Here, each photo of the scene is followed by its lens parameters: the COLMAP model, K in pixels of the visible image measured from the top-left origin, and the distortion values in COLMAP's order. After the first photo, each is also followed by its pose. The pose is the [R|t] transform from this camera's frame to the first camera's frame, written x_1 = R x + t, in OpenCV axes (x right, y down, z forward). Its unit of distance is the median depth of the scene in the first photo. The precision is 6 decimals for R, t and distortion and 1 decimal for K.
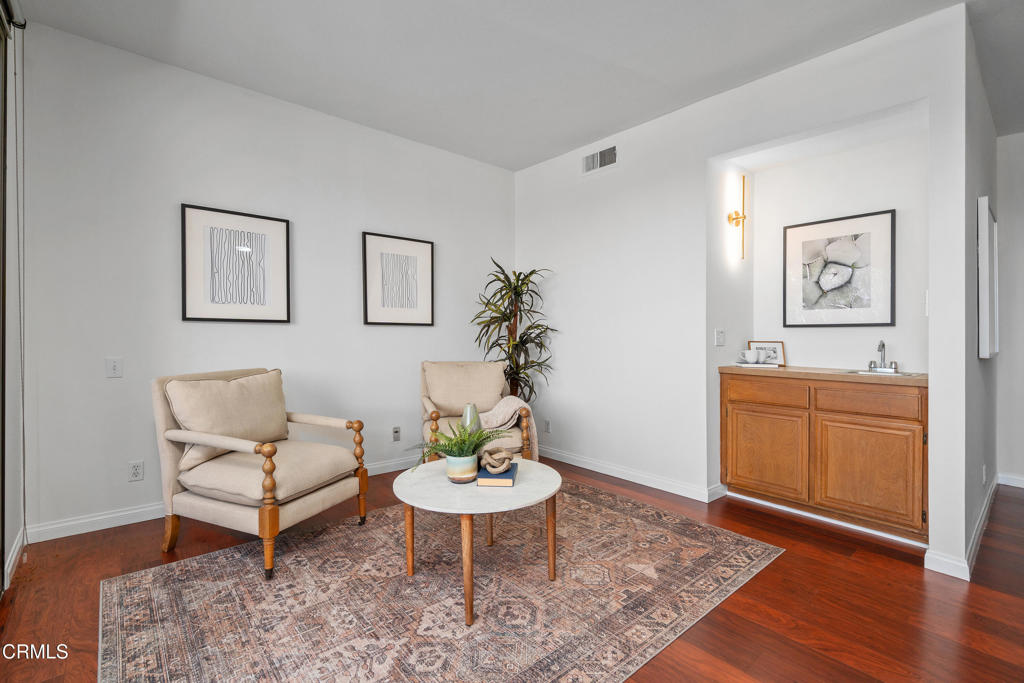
lens RADIAL K [[467.6, 0, 503.1], [0, 467.6, 339.5], [0, 0, 1]] dist [0.001577, -0.001659]
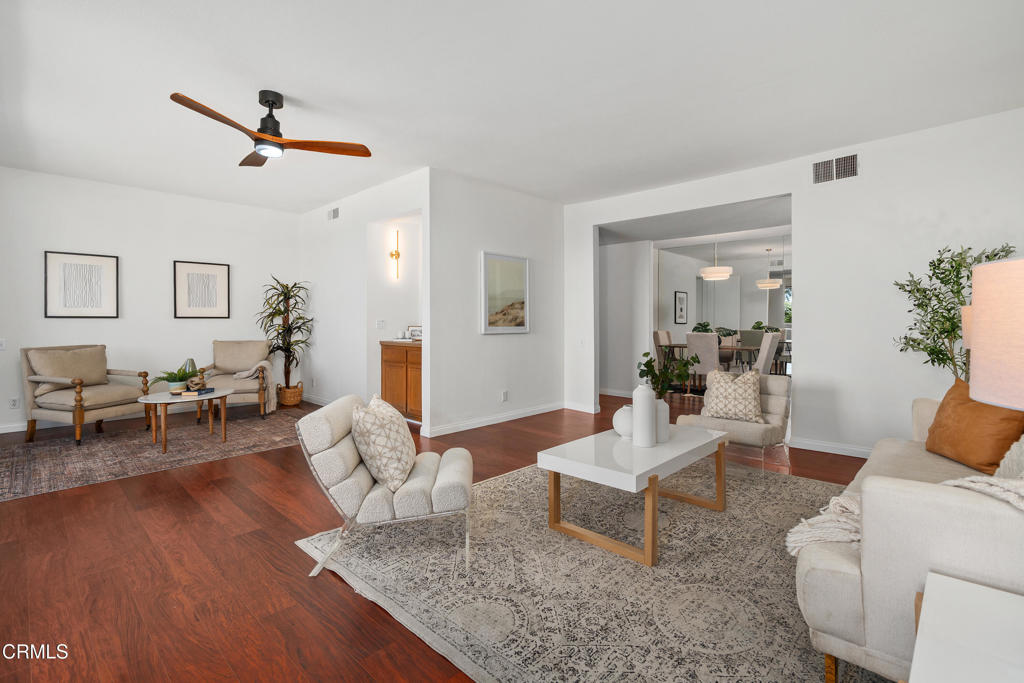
lens RADIAL K [[467.6, 0, 494.1], [0, 467.6, 321.9], [0, 0, 1]] dist [0.001577, -0.001659]
pose [[0.996861, -0.010594, 0.078457, 1.012512], [0.011468, 0.999877, -0.010696, 0.015234], [-0.078334, 0.011563, 0.996860, -1.039044]]
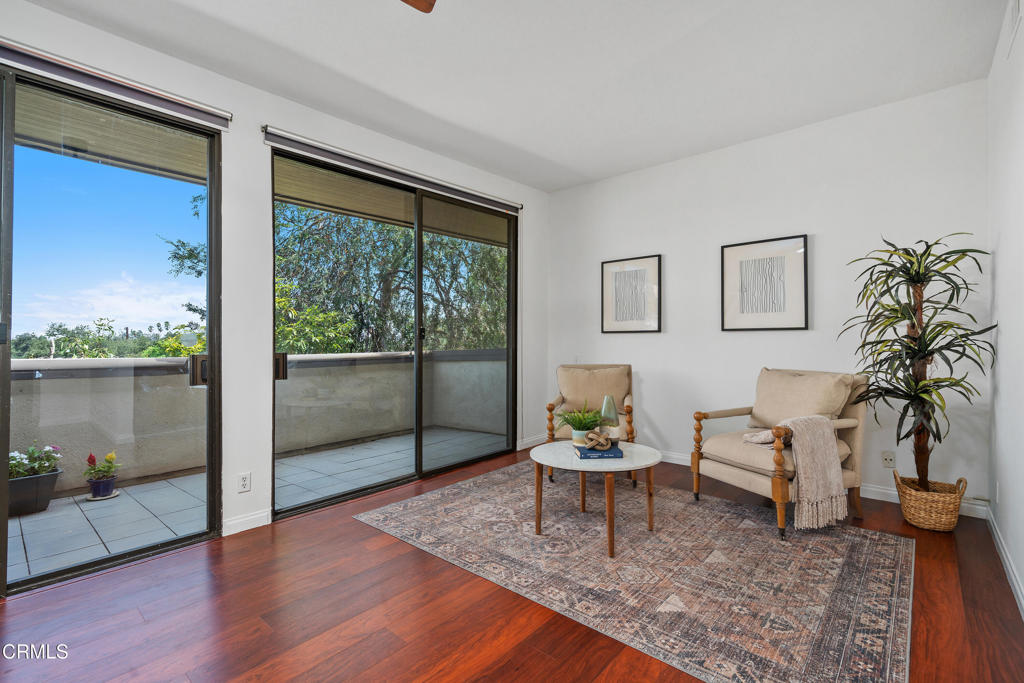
lens RADIAL K [[467.6, 0, 504.9], [0, 467.6, 339.8], [0, 0, 1]] dist [0.001577, -0.001659]
pose [[0.126916, -0.005465, -0.991898, 1.084306], [0.001854, 0.999984, -0.005273, -0.010236], [0.991912, -0.001170, 0.126924, 0.535403]]
